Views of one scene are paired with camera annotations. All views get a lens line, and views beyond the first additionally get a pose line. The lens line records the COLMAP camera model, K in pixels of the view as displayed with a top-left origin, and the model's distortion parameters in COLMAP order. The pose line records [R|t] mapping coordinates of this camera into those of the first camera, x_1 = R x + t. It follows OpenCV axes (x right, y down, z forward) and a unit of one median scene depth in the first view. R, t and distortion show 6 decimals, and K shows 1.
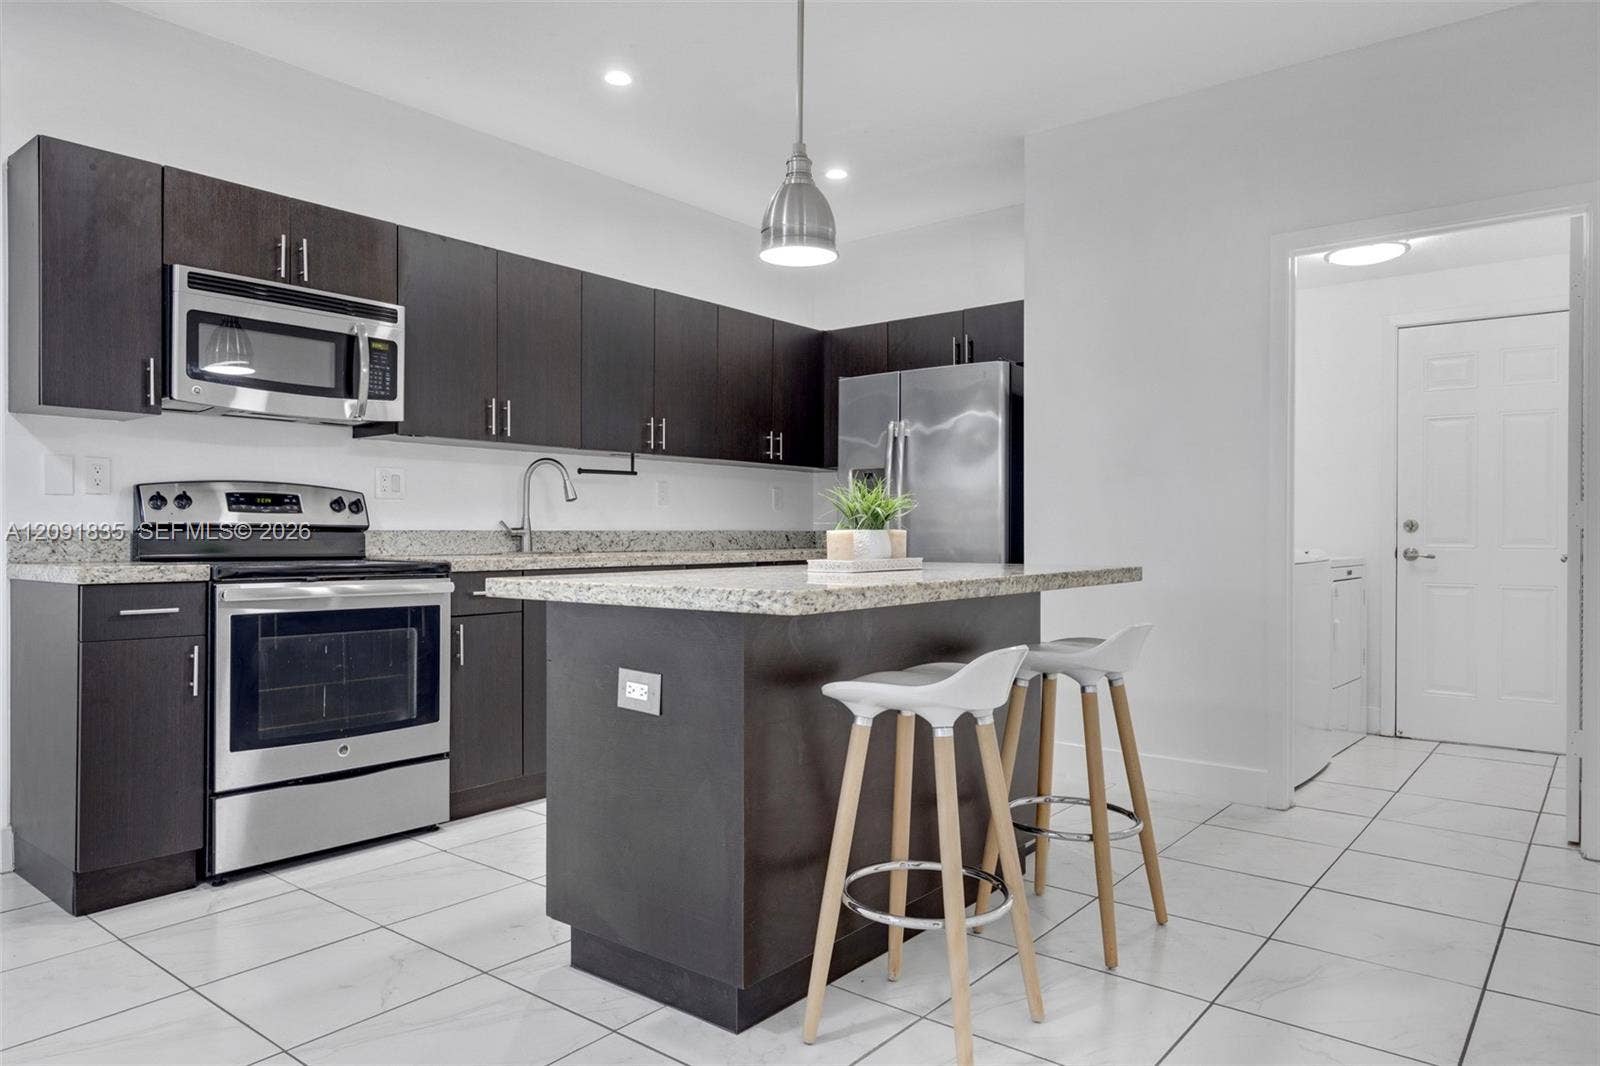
lens RADIAL K [[1025.1, 0, 803.8], [0, 1025.1, 532.2], [0, 0, 1]] dist [0.001967, 0.003198]
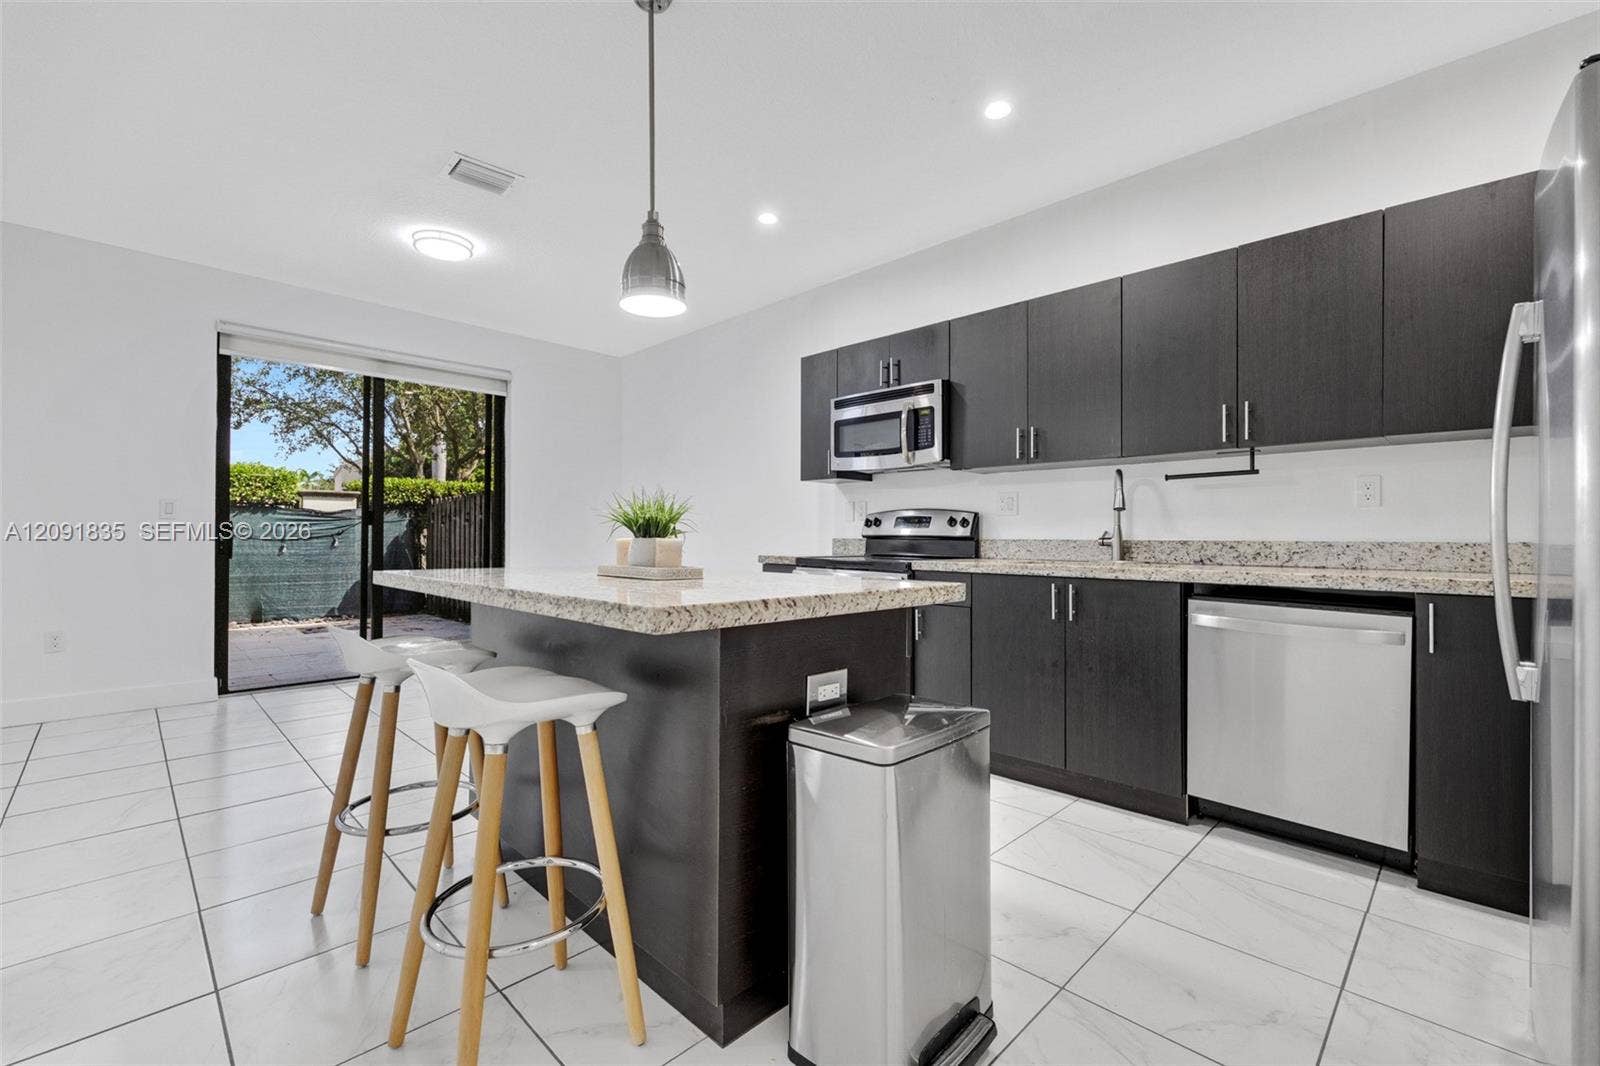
lens RADIAL K [[679.0, 0, 788.2], [0, 679.0, 541.4], [0, 0, 1]] dist [-0.003727, 0.000012]
pose [[-0.102761, 0.007678, -0.994676, 0.553681], [-0.003387, 0.999962, 0.008069, -0.005825], [0.994700, 0.004199, -0.102731, 0.893379]]
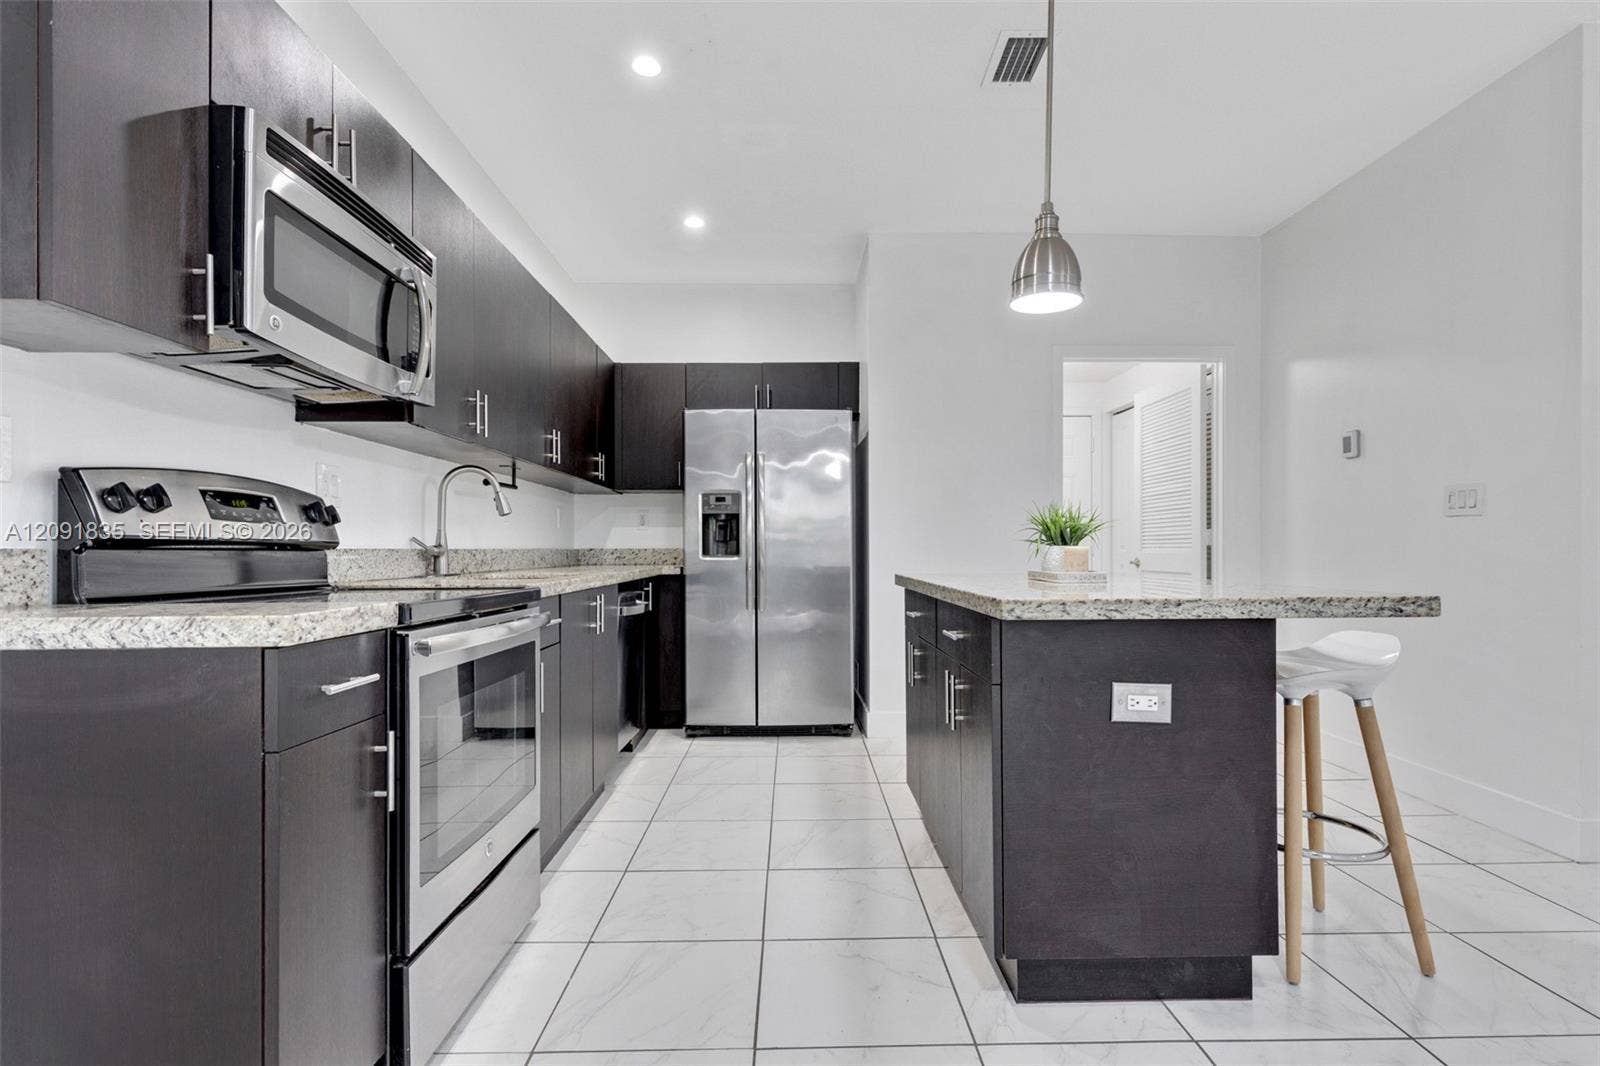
lens RADIAL K [[800.1, 0, 801.8], [0, 800.1, 540.8], [0, 0, 1]] dist [0.001303, -0.002300]
pose [[0.762073, 0.005074, 0.647472, -0.571812], [0.003546, 0.999922, -0.012010, 0.000620], [-0.647482, 0.011449, 0.761995, 0.369856]]
